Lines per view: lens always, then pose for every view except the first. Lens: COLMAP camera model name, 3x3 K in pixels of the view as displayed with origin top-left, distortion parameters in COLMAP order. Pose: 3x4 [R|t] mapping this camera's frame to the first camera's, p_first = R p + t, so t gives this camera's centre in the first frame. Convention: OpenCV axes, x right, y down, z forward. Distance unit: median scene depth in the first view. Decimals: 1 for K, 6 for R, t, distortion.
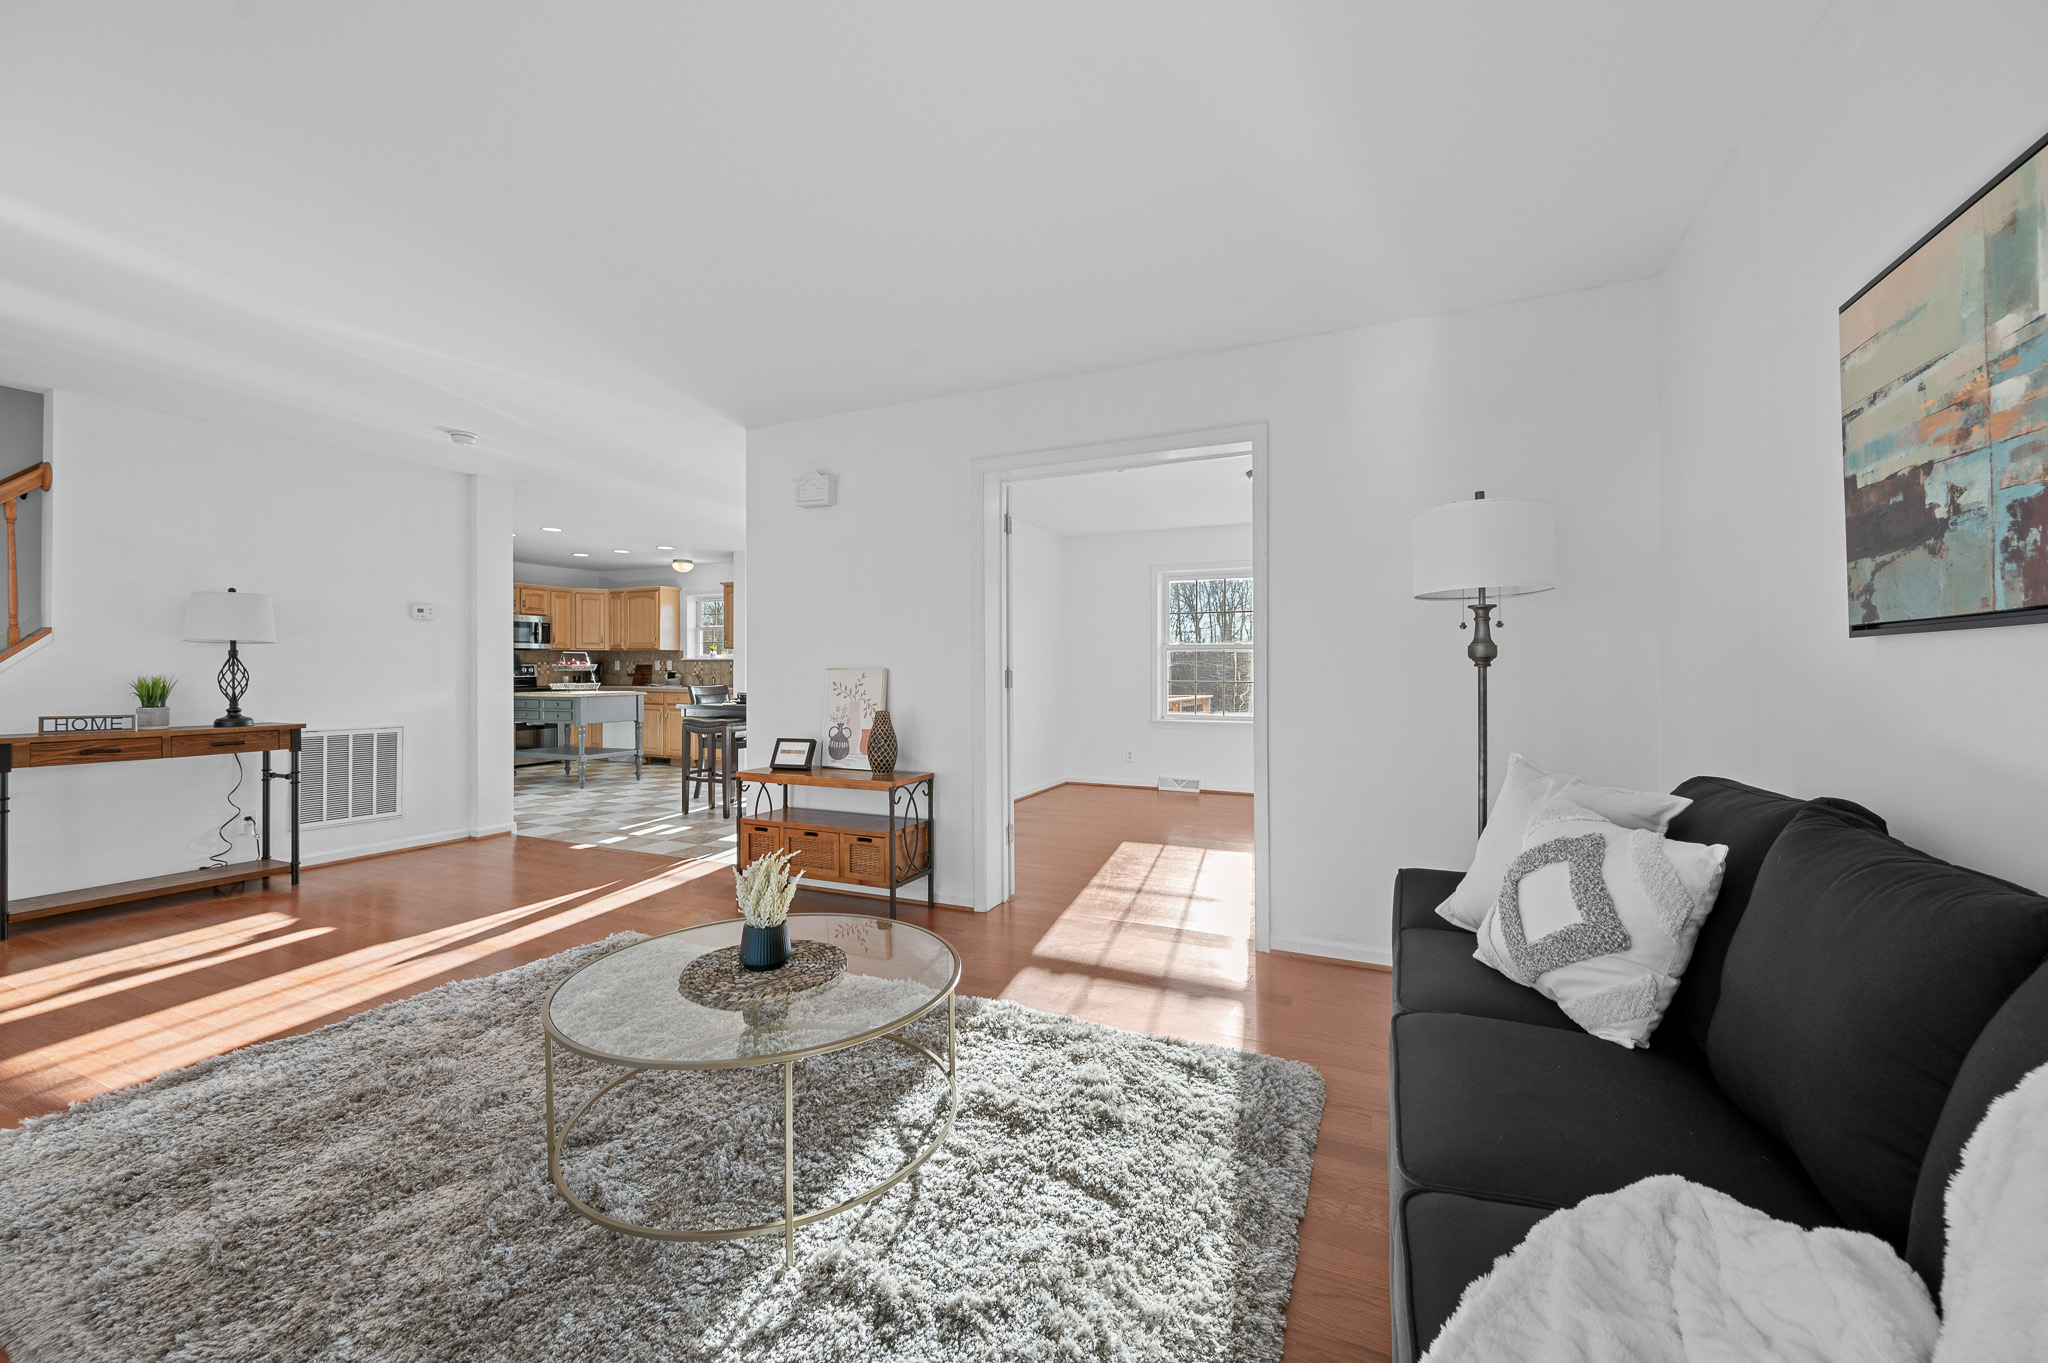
lens RADIAL K [[812.4, 0, 1024.0], [0, 812.4, 670.0], [0, 0, 1]] dist [-0.000448, -0.001181]
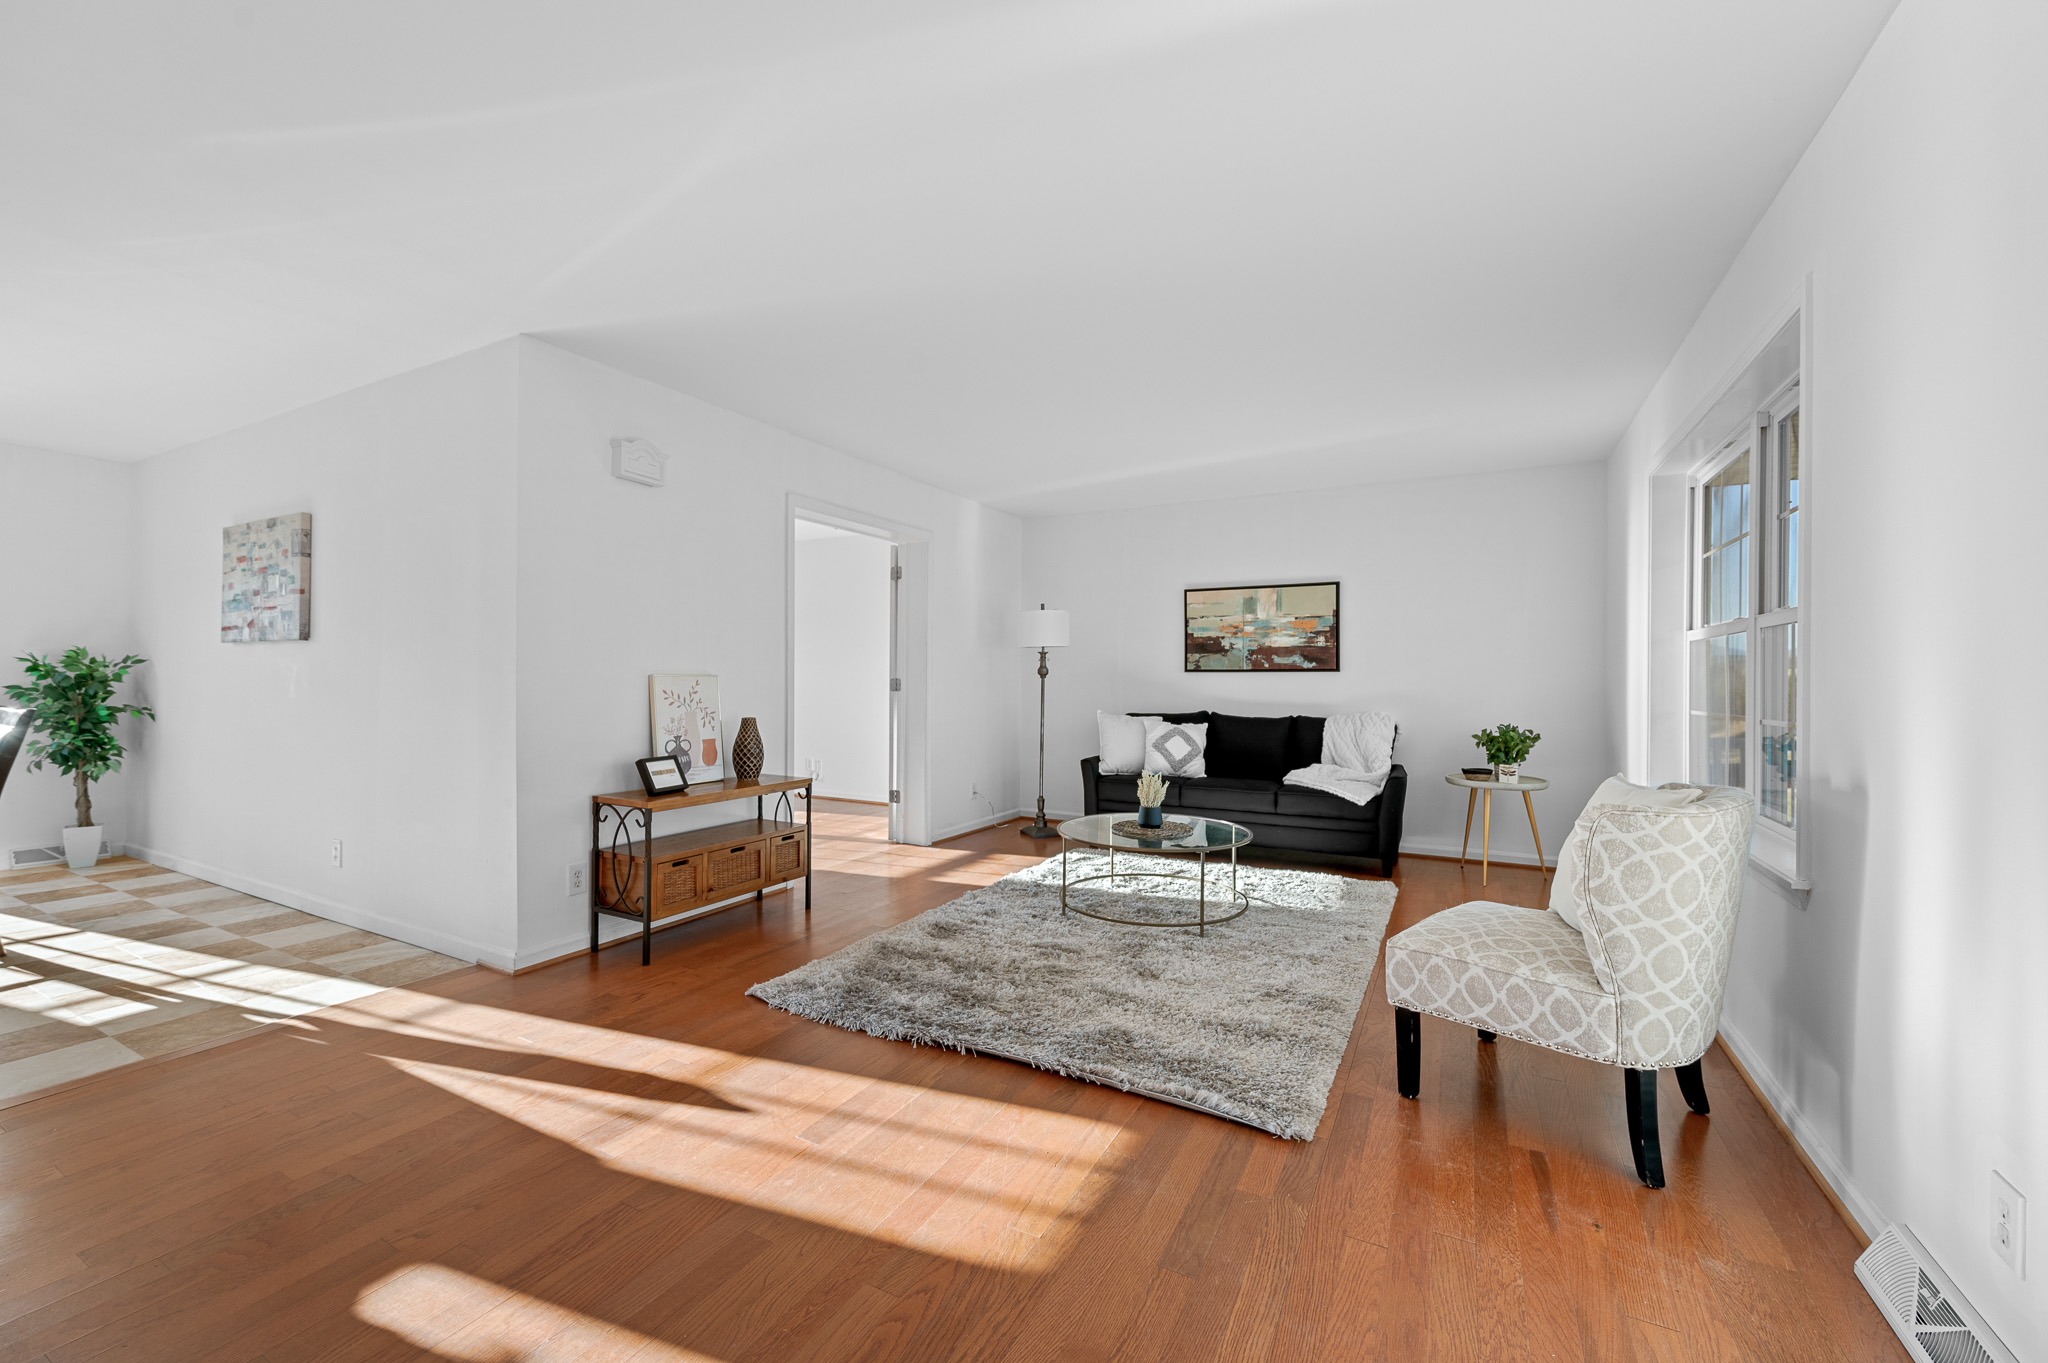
lens RADIAL K [[812.4, 0, 1028.6], [0, 812.4, 678.3], [0, 0, 1]] dist [-0.000448, -0.001181]
pose [[0.053044, 0.003959, 0.998584, -1.073186], [-0.006087, 0.999975, -0.003641, 0.003019], [-0.998574, -0.005885, 0.053067, 0.552162]]
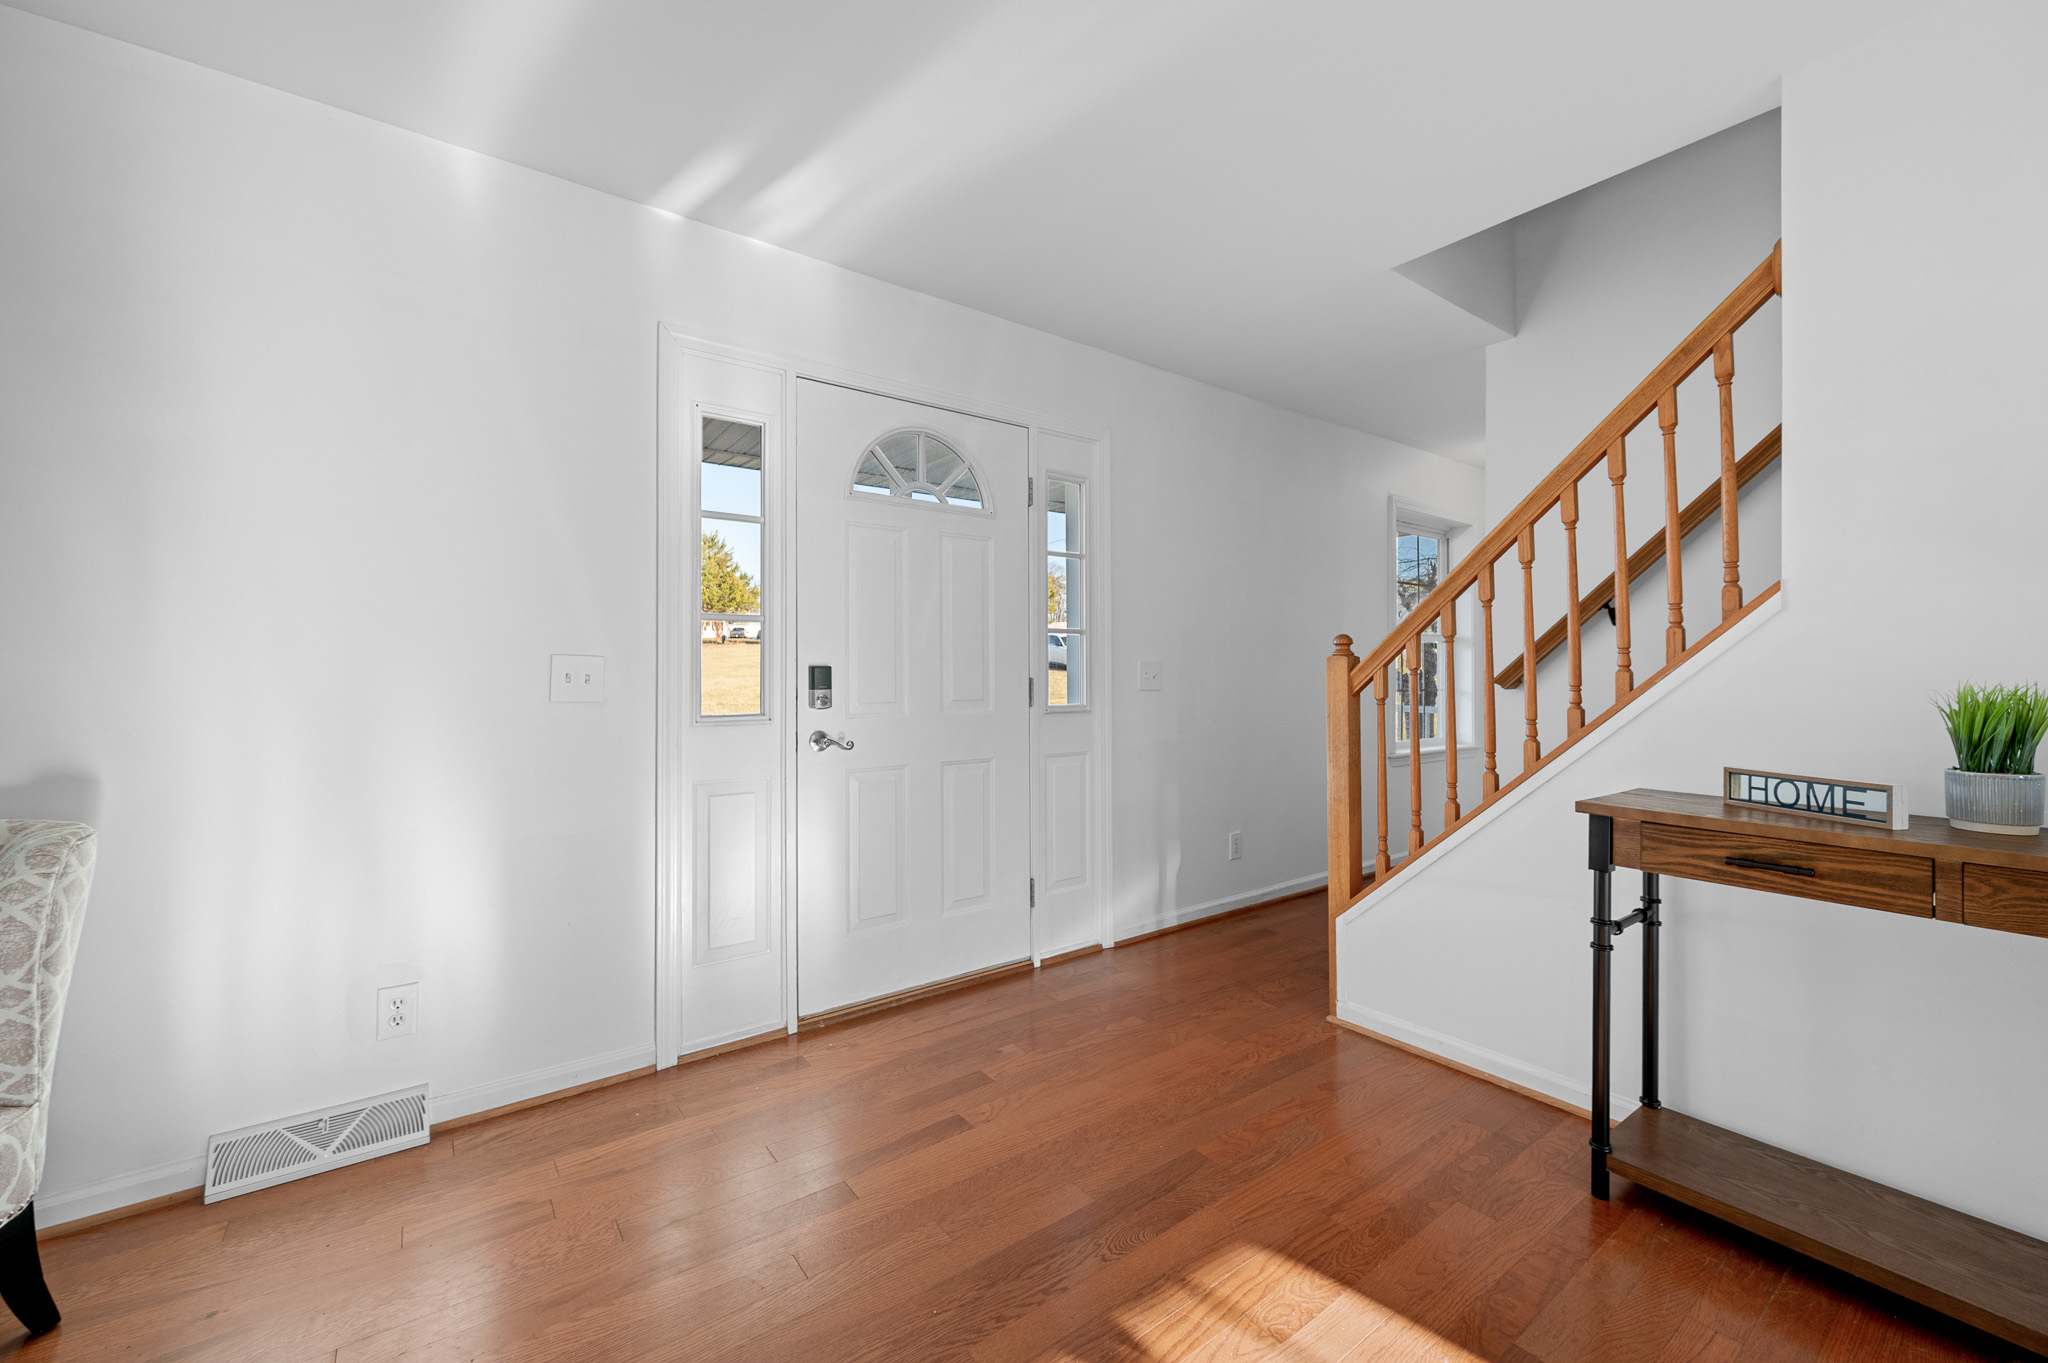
lens RADIAL K [[812.4, 0, 1034.8], [0, 812.4, 673.5], [0, 0, 1]] dist [-0.000448, -0.001181]
pose [[-0.473334, 0.002566, -0.880880, -0.521211], [-0.000270, 0.999995, 0.003058, 0.001400], [0.880883, 0.001686, -0.473331, 0.750622]]
